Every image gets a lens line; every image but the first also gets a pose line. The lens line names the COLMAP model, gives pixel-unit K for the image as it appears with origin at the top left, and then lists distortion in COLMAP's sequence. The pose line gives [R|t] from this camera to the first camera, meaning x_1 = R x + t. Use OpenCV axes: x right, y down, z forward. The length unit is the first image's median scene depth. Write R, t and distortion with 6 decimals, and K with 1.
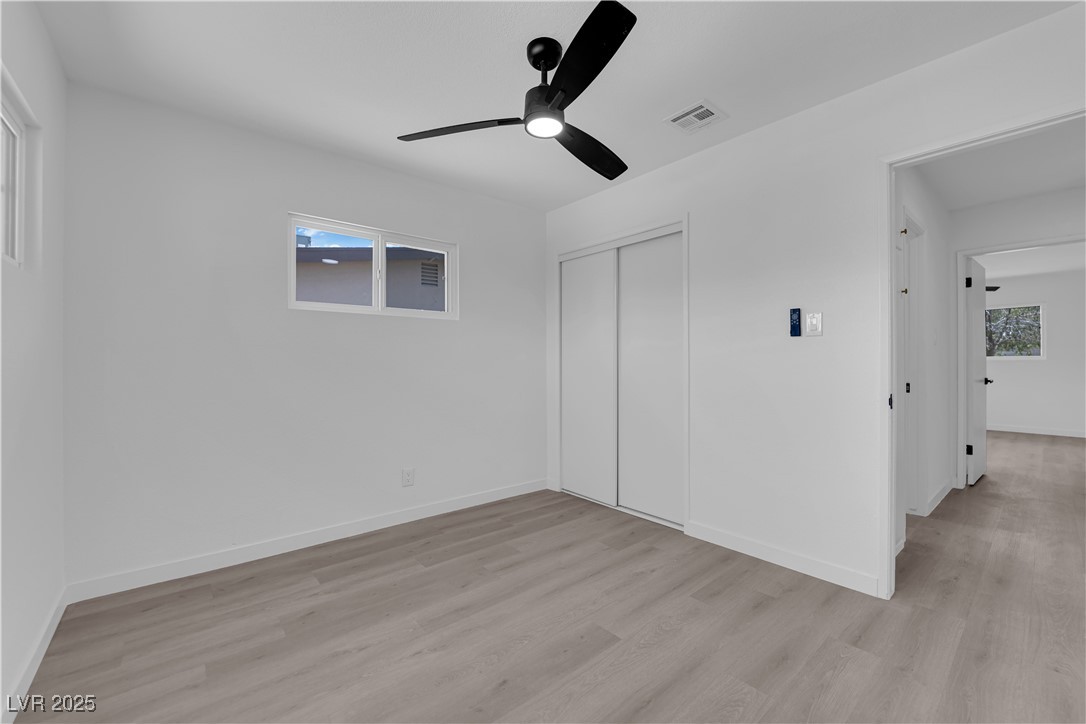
lens RADIAL K [[438.2, 0, 546.9], [0, 438.2, 362.0], [0, 0, 1]] dist [-0.004395, 0.000283]
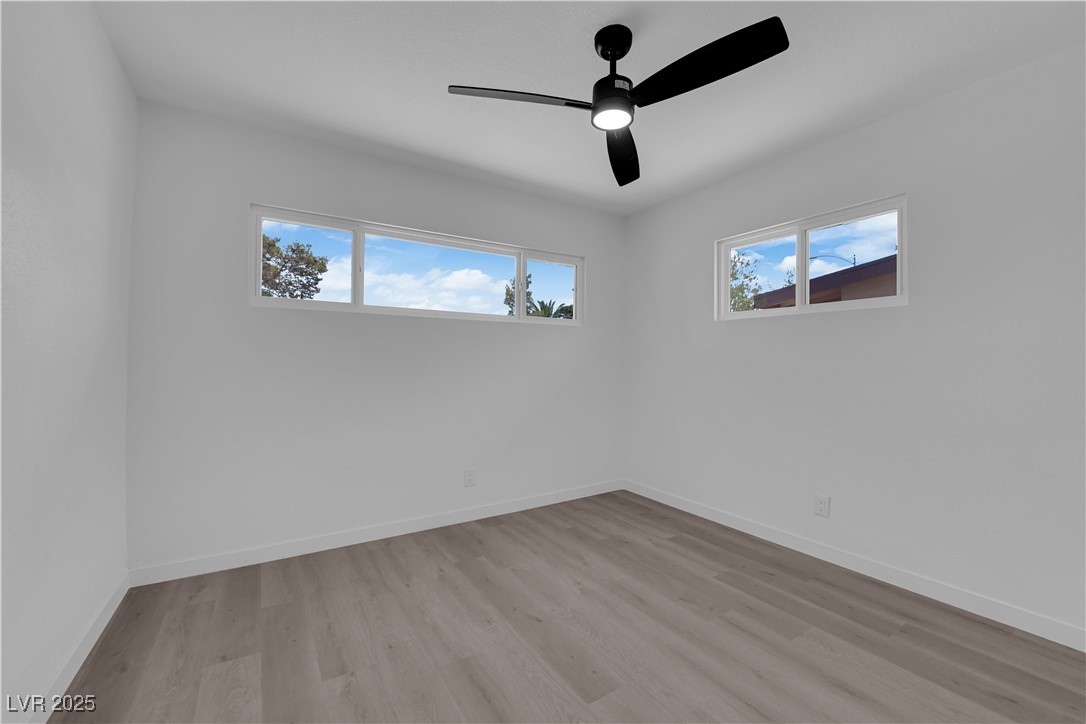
lens RADIAL K [[438.2, 0, 547.3], [0, 438.2, 362.1], [0, 0, 1]] dist [-0.004395, 0.000283]
pose [[-0.134302, -0.002130, -0.990938, 0.763334], [-0.002927, 0.999994, -0.001753, -0.006690], [0.990936, 0.002665, -0.134308, 0.790052]]
